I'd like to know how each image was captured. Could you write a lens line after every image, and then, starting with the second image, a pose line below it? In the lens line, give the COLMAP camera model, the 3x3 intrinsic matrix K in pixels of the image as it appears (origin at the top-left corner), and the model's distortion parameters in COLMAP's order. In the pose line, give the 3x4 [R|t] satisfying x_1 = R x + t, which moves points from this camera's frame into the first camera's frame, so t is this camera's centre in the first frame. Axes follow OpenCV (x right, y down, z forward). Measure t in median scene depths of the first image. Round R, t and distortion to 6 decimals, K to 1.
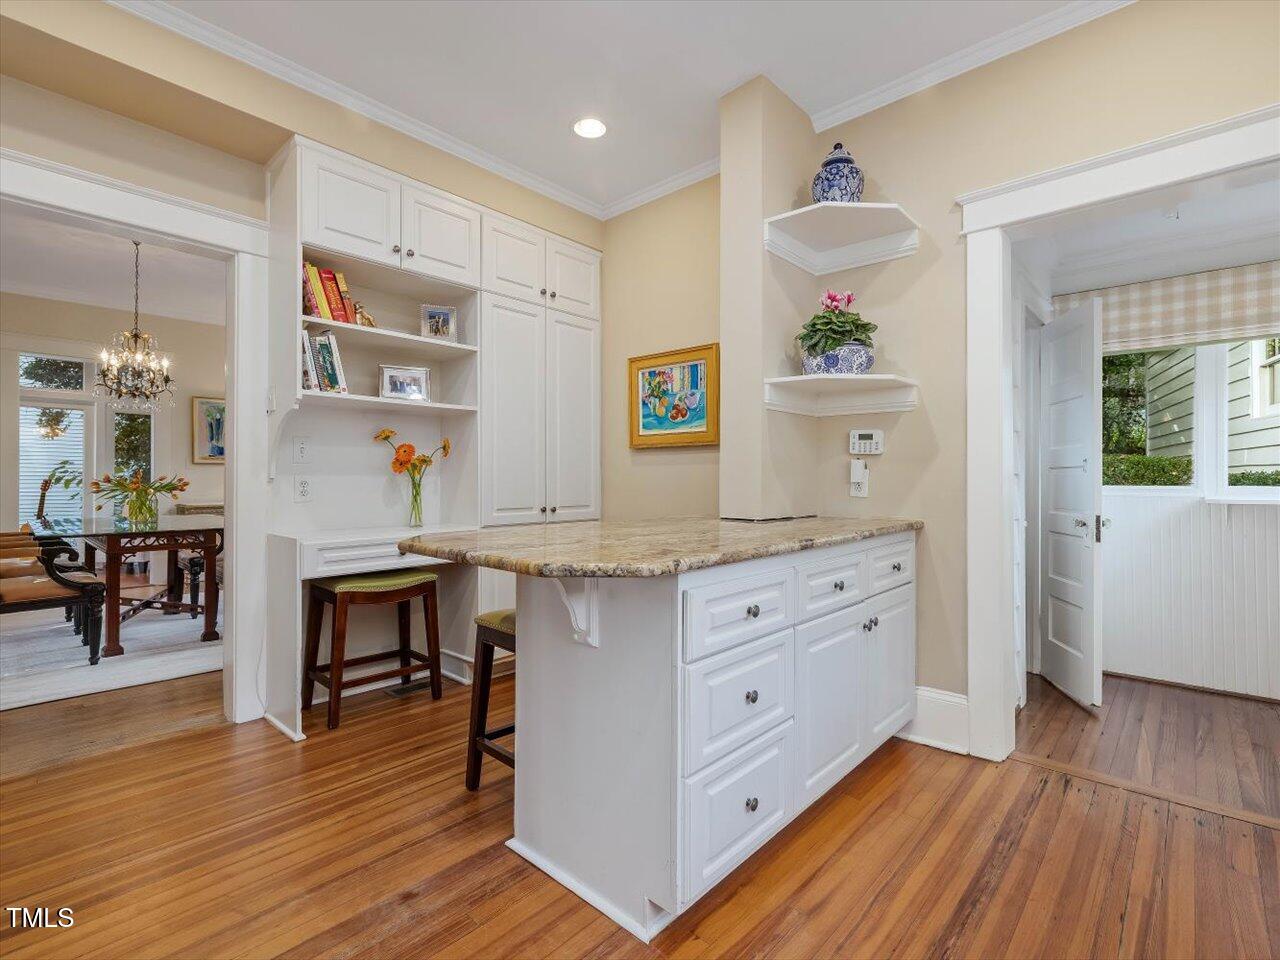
lens RADIAL K [[624.1, 0, 633.3], [0, 624.1, 476.6], [0, 0, 1]] dist [-0.002350, -0.000918]
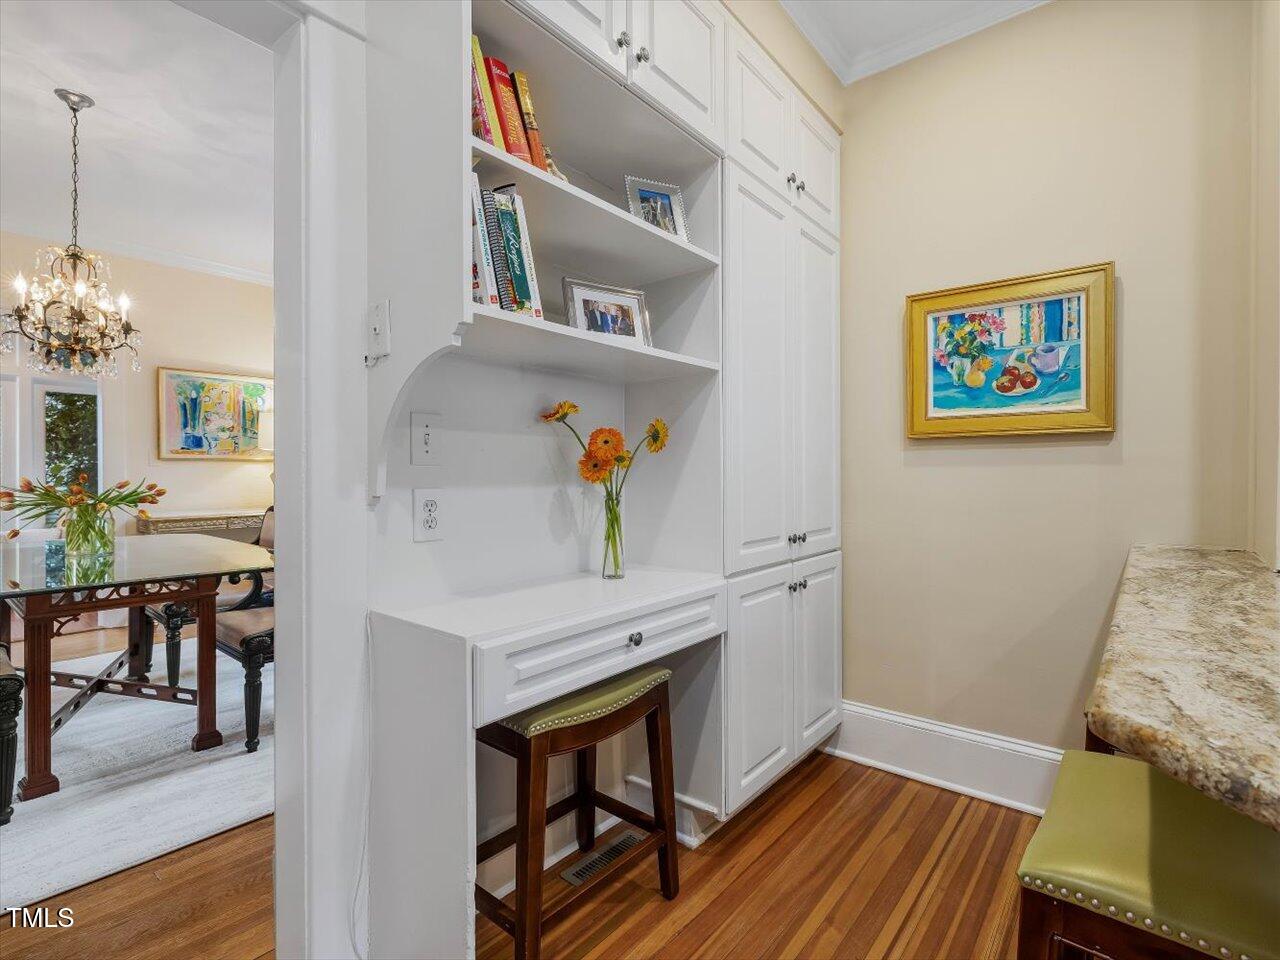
lens RADIAL K [[624.1, 0, 649.4], [0, 624.1, 476.6], [0, 0, 1]] dist [-0.002350, -0.000918]
pose [[0.997442, -0.001388, 0.071467, -0.317797], [0.000608, 0.999940, 0.010929, -0.014080], [-0.071477, -0.010858, 0.997383, 0.395424]]
